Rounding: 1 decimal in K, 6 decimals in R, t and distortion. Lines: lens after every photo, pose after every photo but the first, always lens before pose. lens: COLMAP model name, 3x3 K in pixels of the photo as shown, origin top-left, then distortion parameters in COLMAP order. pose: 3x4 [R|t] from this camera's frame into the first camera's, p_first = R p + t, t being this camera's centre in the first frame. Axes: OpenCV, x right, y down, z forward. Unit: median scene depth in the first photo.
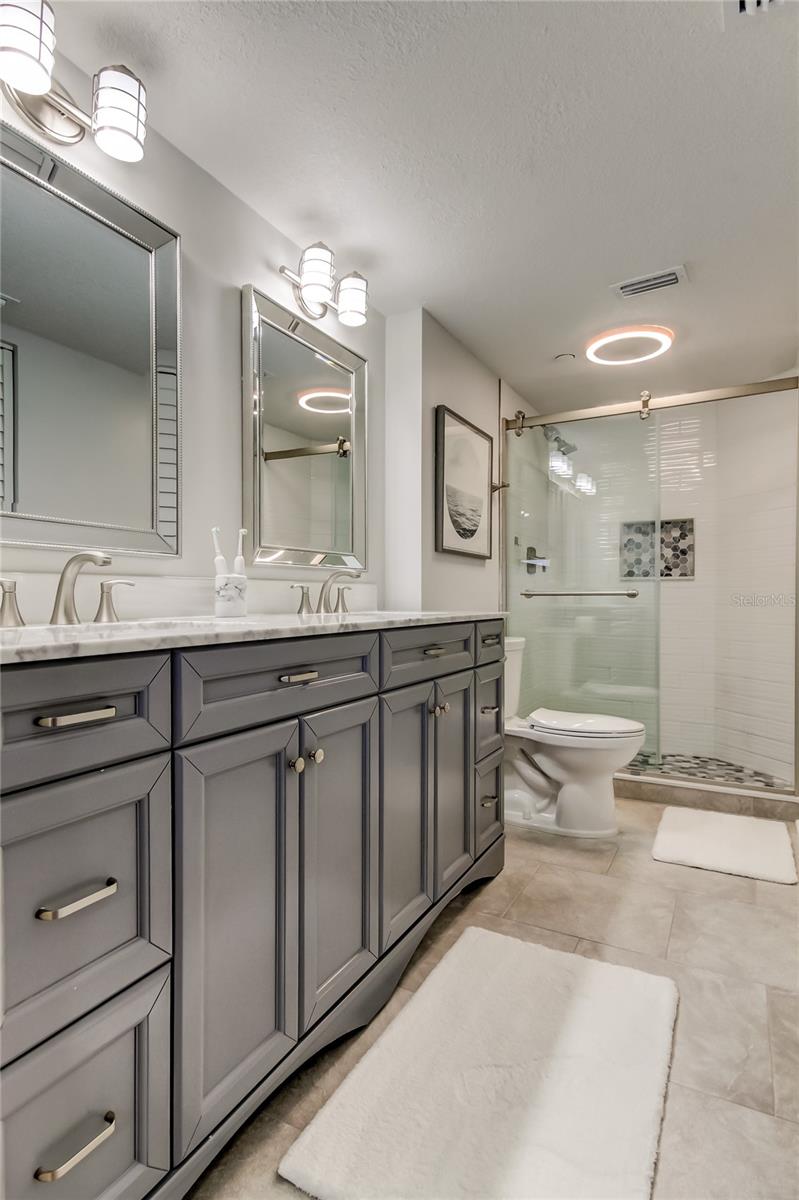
lens RADIAL K [[616.8, 0, 384.6], [0, 616.8, 595.2], [0, 0, 1]] dist [0.018167, 0.001396]
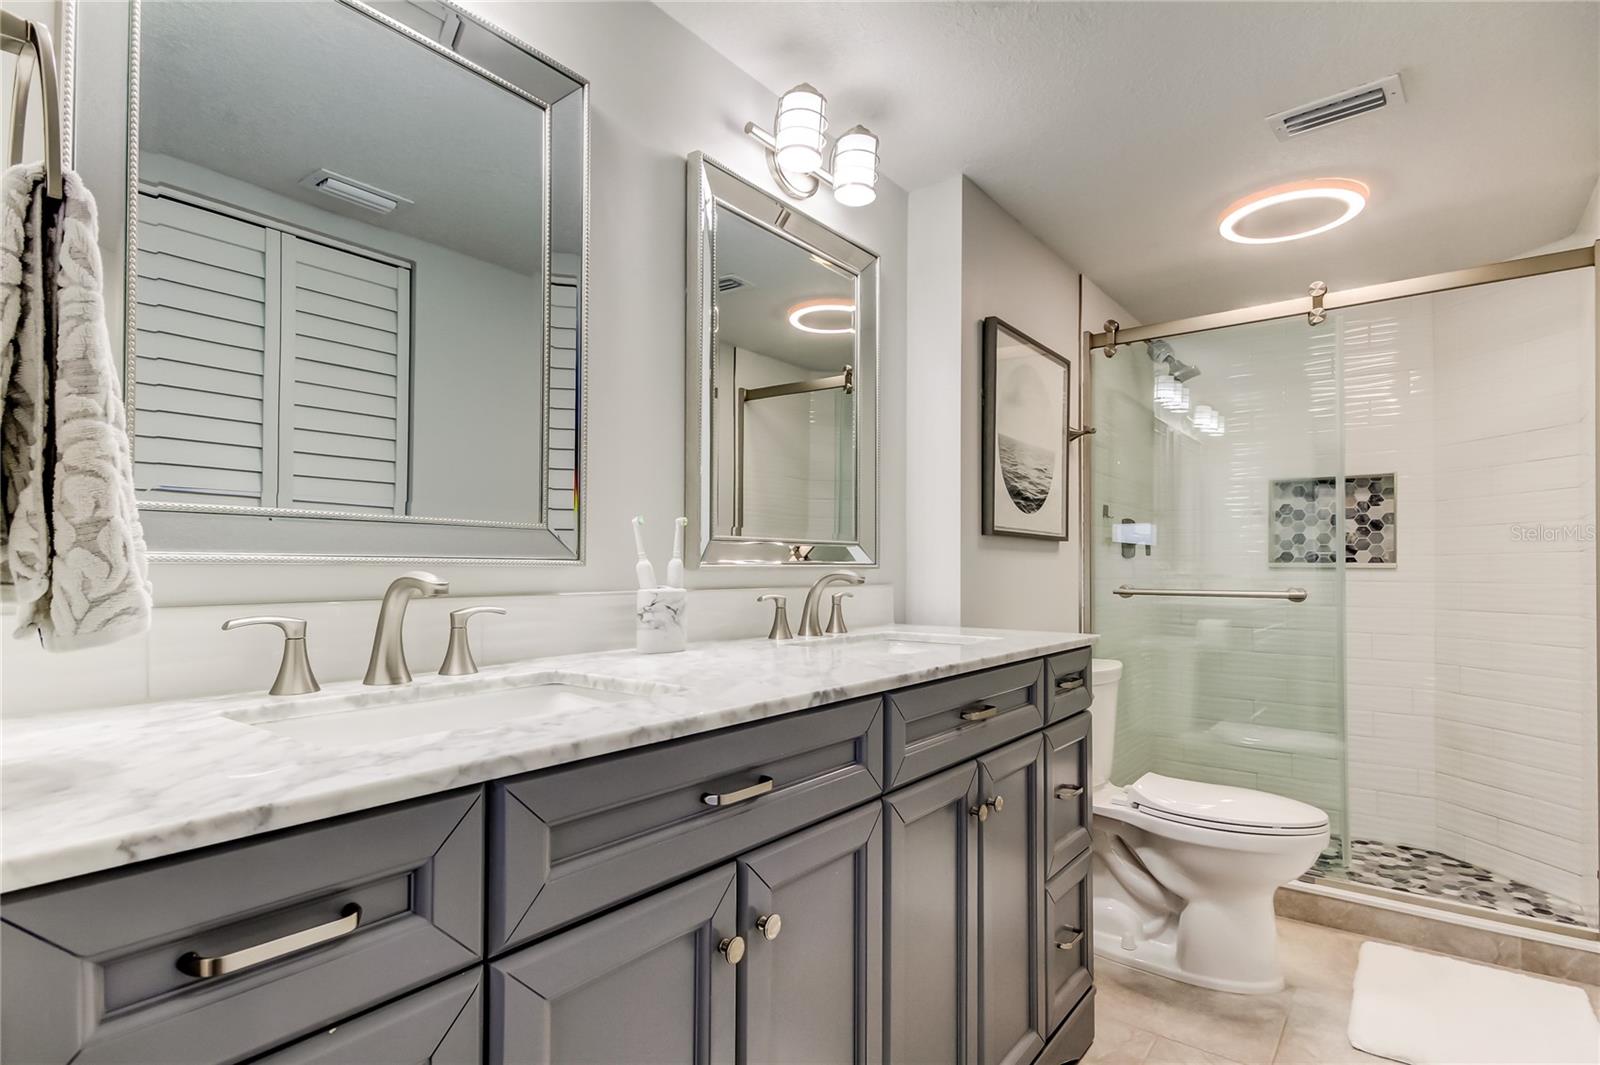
lens RADIAL K [[798.7, 0, 798.1], [0, 798.7, 546.8], [0, 0, 1]] dist [0.020954, -0.001307]
pose [[0.989024, 0.002398, -0.147734, 0.012005], [-0.005716, 0.999741, -0.022039, -0.034466], [0.147643, 0.022641, 0.988782, 0.104954]]
